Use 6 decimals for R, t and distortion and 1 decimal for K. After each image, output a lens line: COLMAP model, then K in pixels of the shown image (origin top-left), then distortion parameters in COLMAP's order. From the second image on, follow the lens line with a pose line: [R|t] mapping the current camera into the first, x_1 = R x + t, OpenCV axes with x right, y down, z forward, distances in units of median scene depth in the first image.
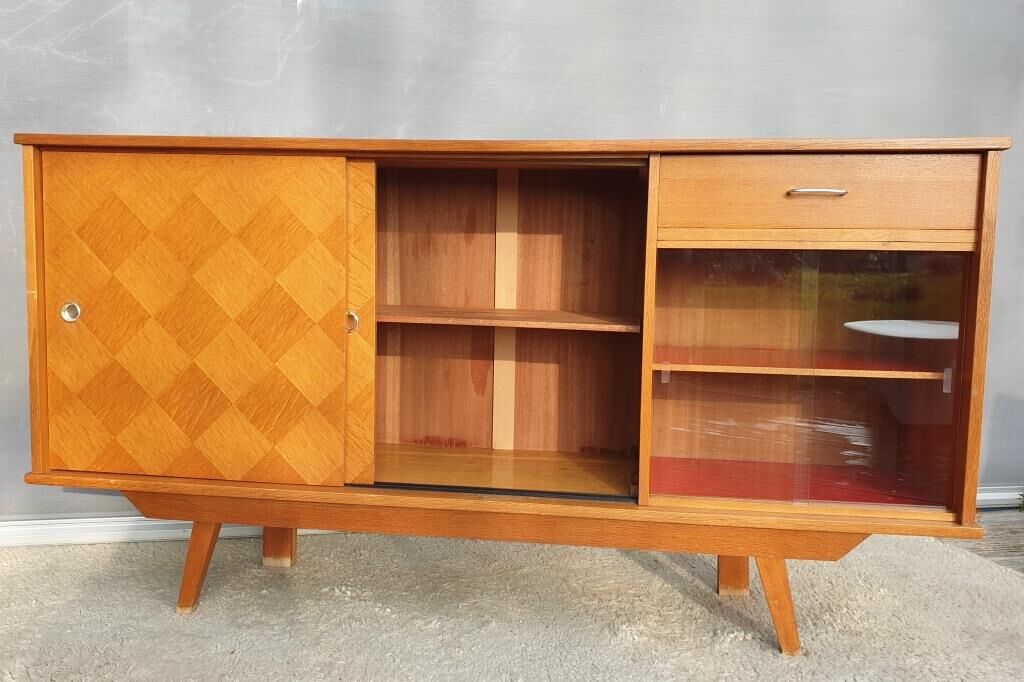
lens RADIAL K [[900.9, 0, 507.6], [0, 900.9, 335.9], [0, 0, 1]] dist [0.022399, -0.010049]
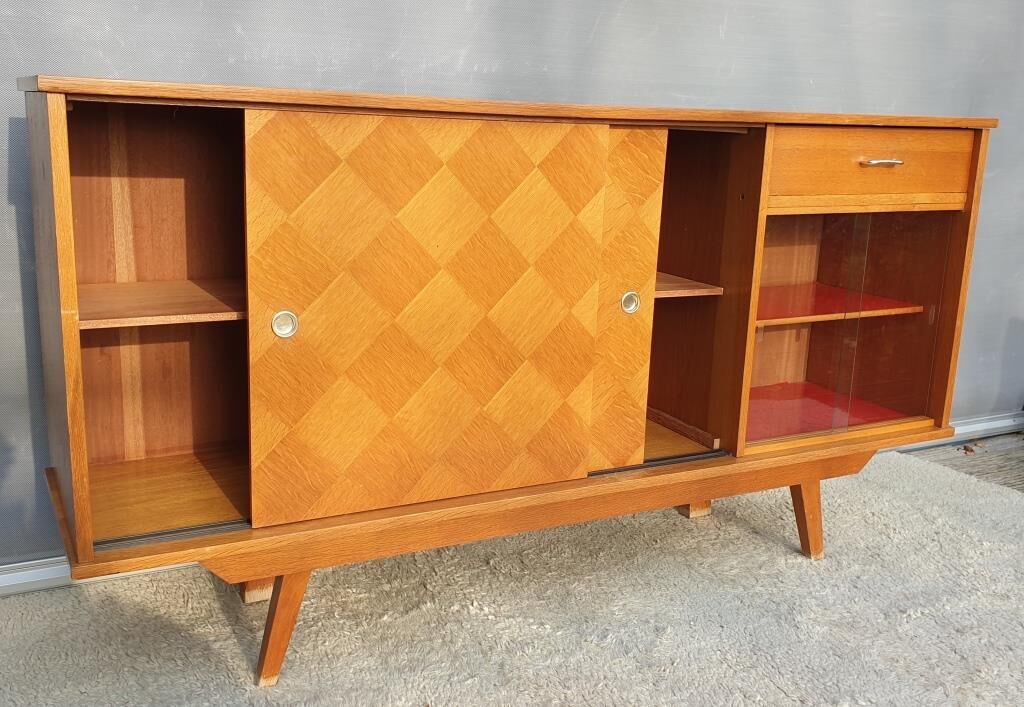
lens RADIAL K [[996.8, 0, 518.7], [0, 996.8, 348.1], [0, 0, 1]] dist [0.062709, 0.000000]
pose [[0.814072, -0.117875, 0.568676, -0.695261], [0.033921, 0.987165, 0.156062, -0.127613], [-0.579773, -0.107755, 0.807621, 0.198579]]
